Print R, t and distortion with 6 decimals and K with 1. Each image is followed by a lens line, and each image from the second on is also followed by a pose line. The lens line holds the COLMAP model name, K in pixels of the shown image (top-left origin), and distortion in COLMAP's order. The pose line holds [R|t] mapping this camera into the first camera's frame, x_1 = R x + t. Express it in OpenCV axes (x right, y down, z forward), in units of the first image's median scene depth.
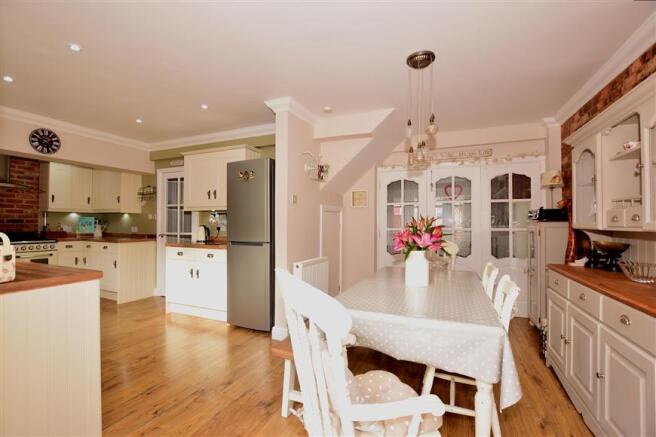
lens RADIAL K [[295.3, 0, 327.1], [0, 295.3, 221.2], [0, 0, 1]] dist [-0.021501, -0.000140]
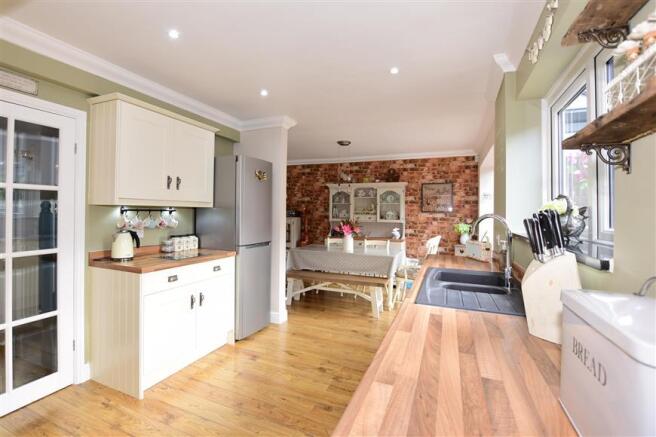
lens RADIAL K [[295.3, 0, 321.3], [0, 295.3, 210.5], [0, 0, 1]] dist [-0.021501, -0.000140]
pose [[0.003948, 0.004555, 0.999982, -0.938789], [-0.015370, 0.999872, -0.004494, -0.026801], [-0.999874, -0.015352, 0.004018, 0.593258]]
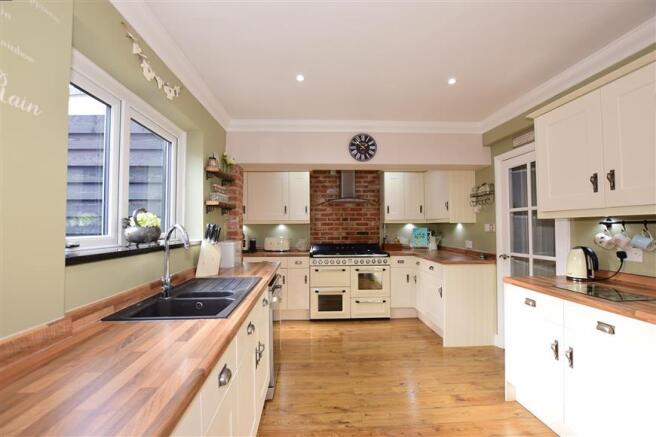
lens RADIAL K [[295.3, 0, 325.8], [0, 295.3, 219.0], [0, 0, 1]] dist [-0.021501, -0.000140]
pose [[0.446816, -0.030408, -0.894109, -0.167766], [0.014538, 0.999537, -0.026728, -0.024580], [0.894508, -0.001056, 0.447051, 0.380676]]
